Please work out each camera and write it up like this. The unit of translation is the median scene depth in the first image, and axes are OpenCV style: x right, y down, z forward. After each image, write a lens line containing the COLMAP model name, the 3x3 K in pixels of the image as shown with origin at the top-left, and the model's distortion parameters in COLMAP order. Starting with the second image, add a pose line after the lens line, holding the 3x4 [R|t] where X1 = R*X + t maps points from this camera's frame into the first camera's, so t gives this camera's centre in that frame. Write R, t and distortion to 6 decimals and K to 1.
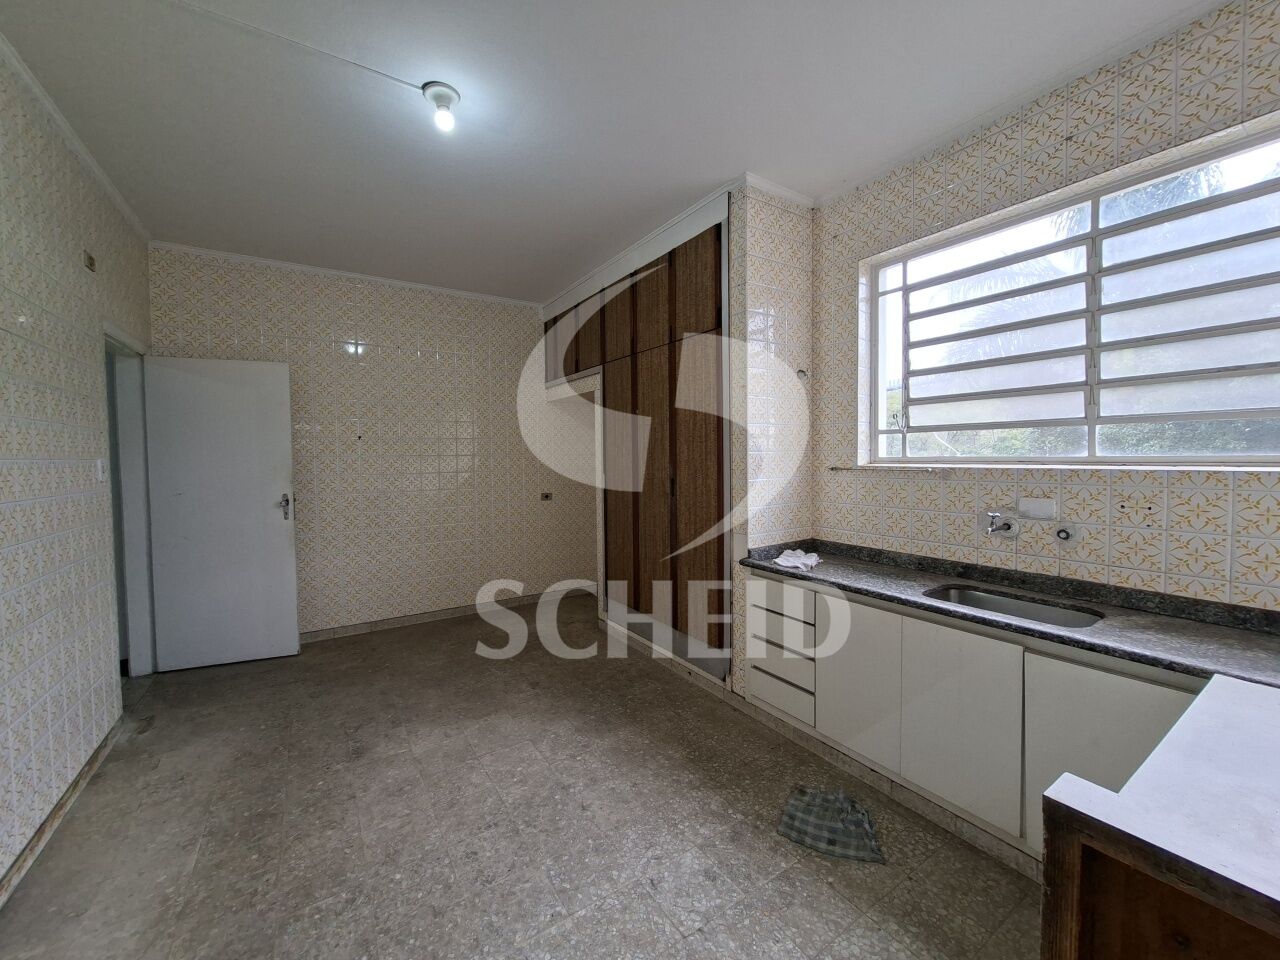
lens RADIAL K [[501.7, 0, 642.3], [0, 501.7, 472.9], [0, 0, 1]] dist [-0.004440, 0.000109]
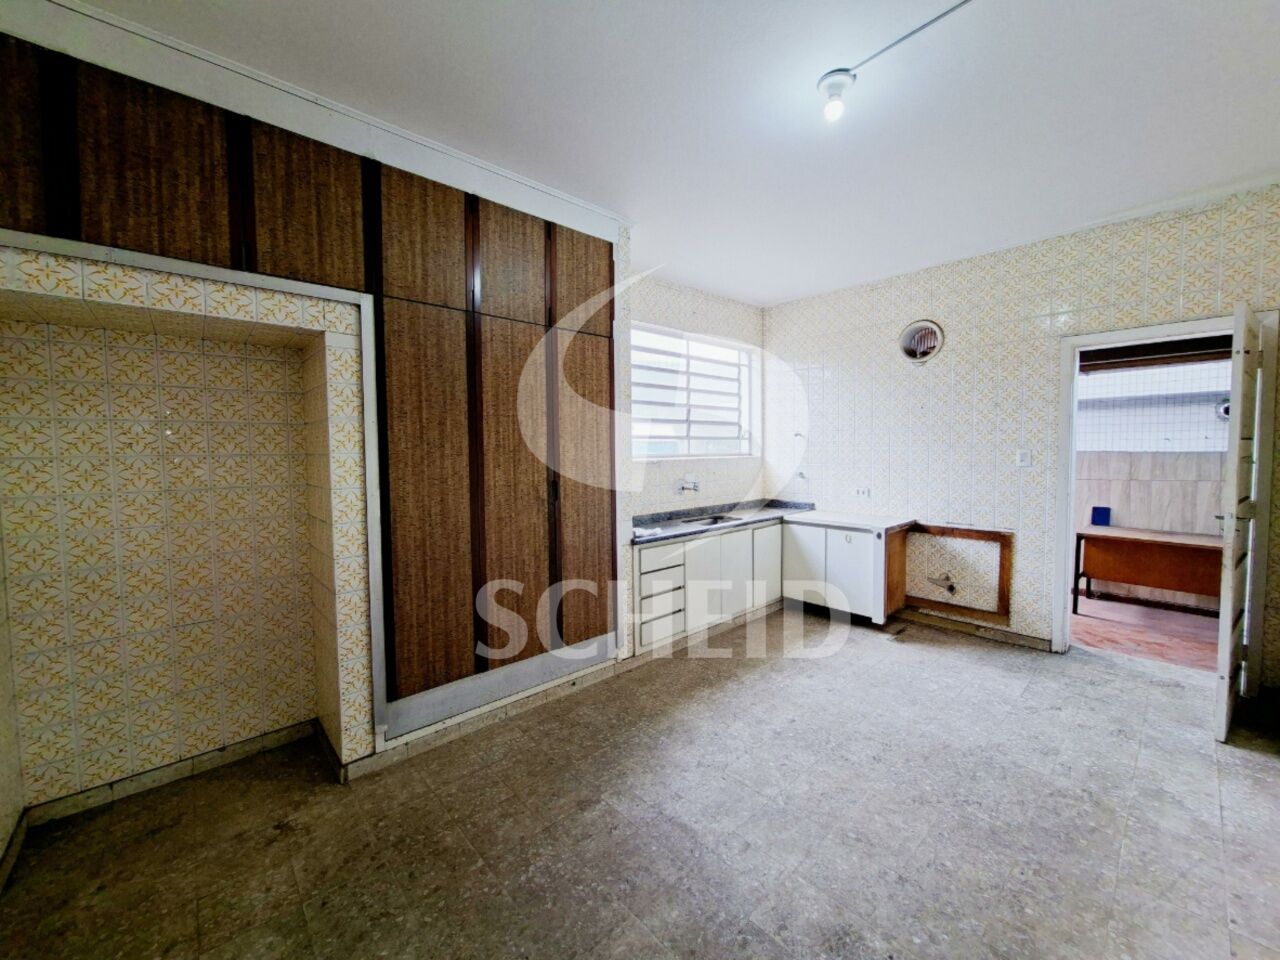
lens RADIAL K [[504.6, 0, 642.4], [0, 504.6, 471.6], [0, 0, 1]] dist [-0.006482, 0.000164]
pose [[-0.153901, -0.033416, 0.987521, -1.196745], [0.046750, 0.998062, 0.041059, -0.048335], [-0.986980, 0.052486, -0.152041, 1.393736]]
